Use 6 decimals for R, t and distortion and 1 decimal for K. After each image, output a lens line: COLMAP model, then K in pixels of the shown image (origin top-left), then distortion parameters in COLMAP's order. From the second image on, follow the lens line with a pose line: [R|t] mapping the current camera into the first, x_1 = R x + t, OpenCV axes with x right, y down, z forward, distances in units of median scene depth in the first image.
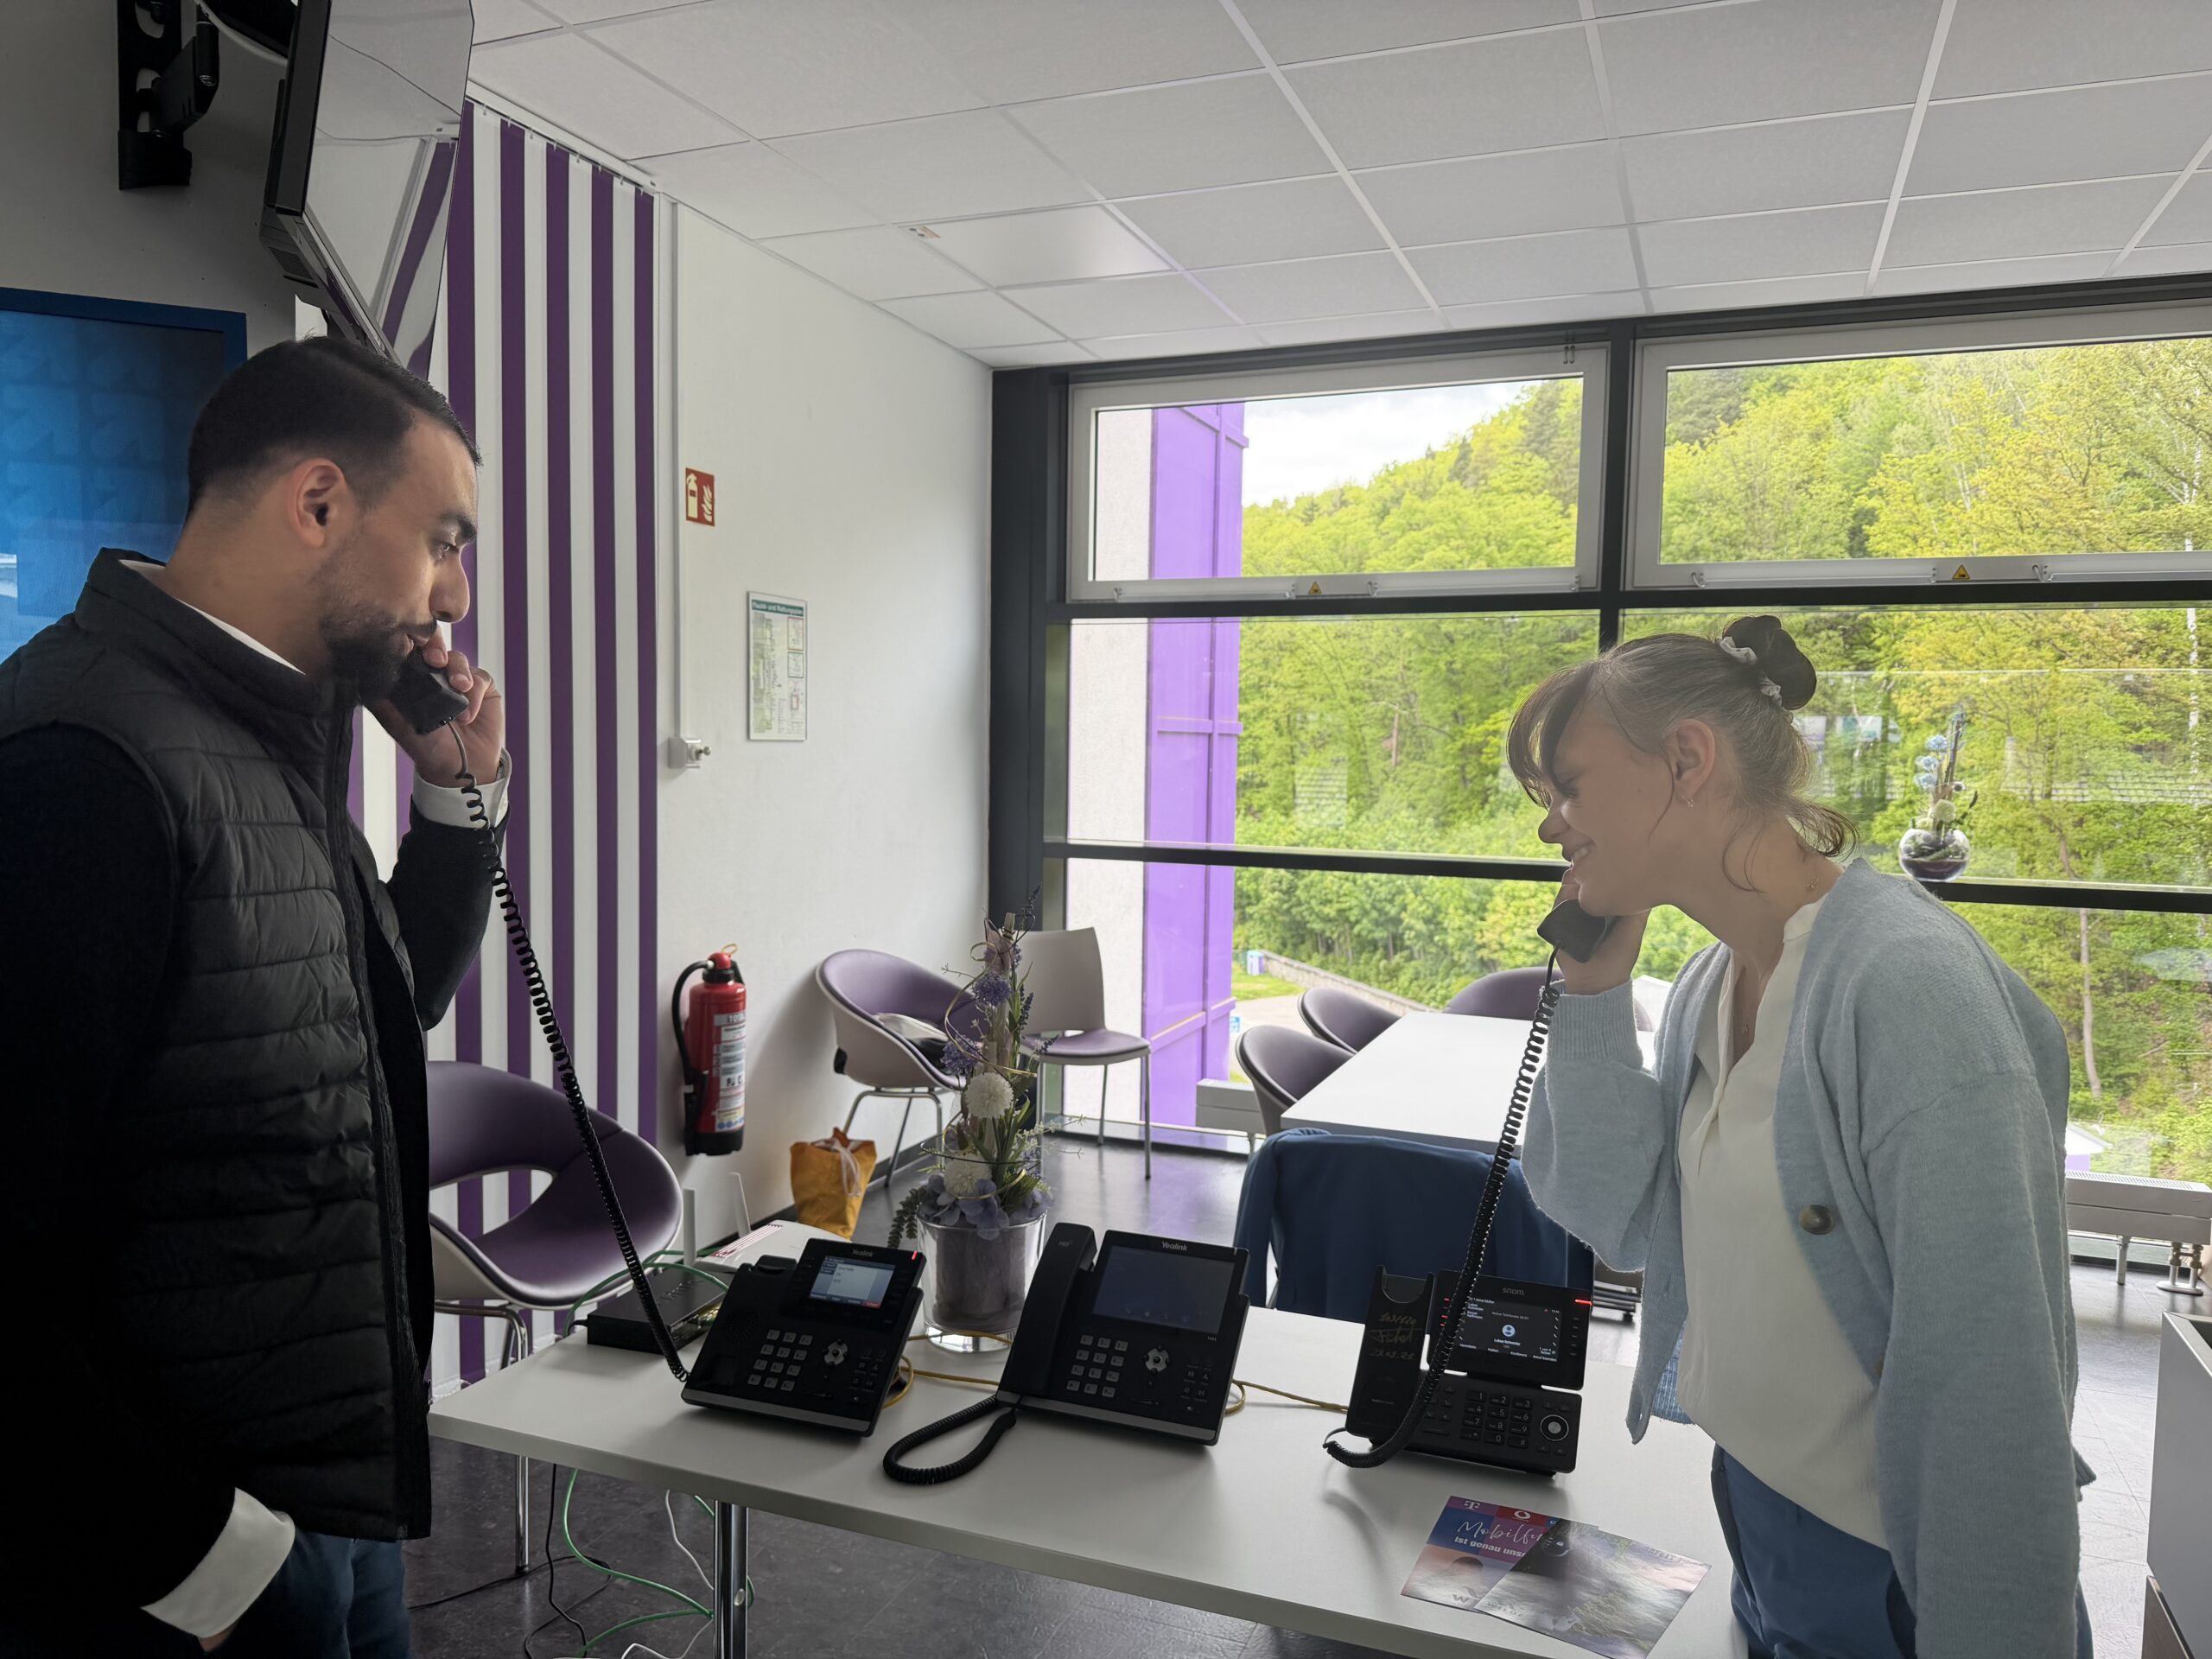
lens RADIAL K [[1546.8, 0, 1106.0], [0, 1546.8, 829.5], [0, 0, 1]] dist [0.149346, -0.257505]
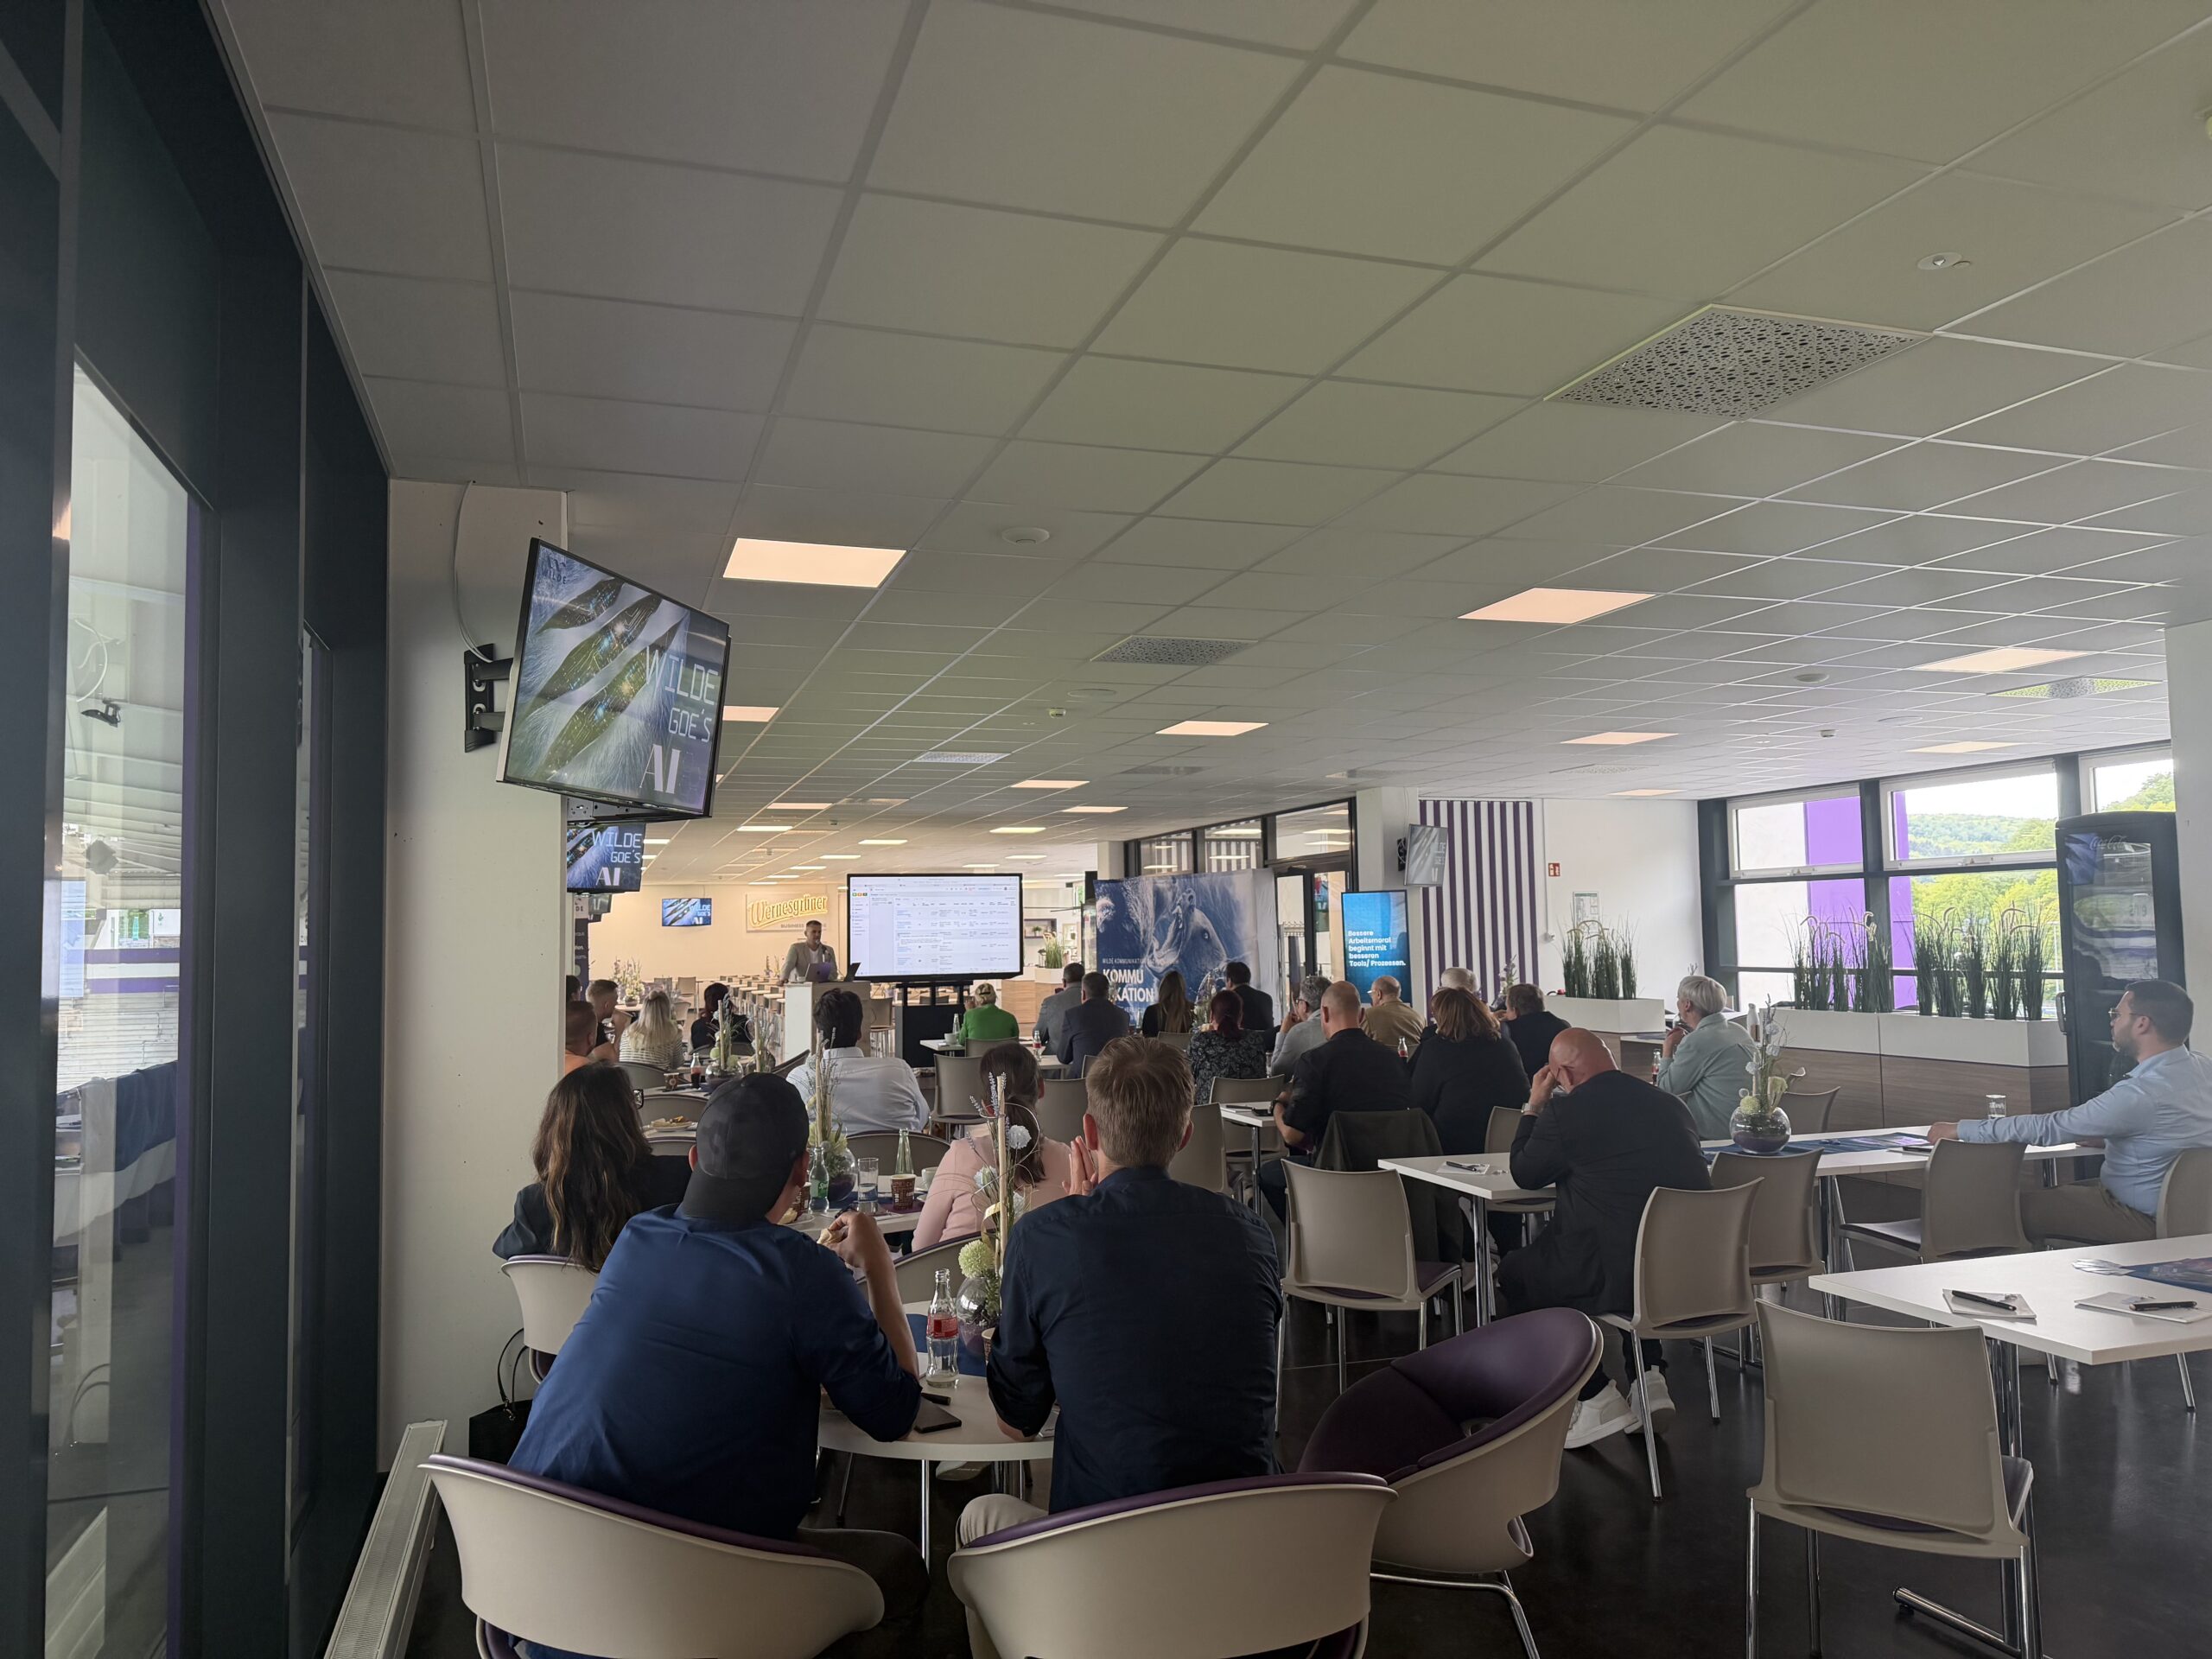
lens RADIAL K [[1546.8, 0, 1106.0], [0, 1546.8, 829.5], [0, 0, 1]] dist [0.149346, -0.257505]
pose [[0.640601, -0.079609, -0.763736, 1.824492], [-0.020782, 0.992449, -0.120881, 0.164130], [0.767593, 0.093308, 0.634109, -2.115933]]
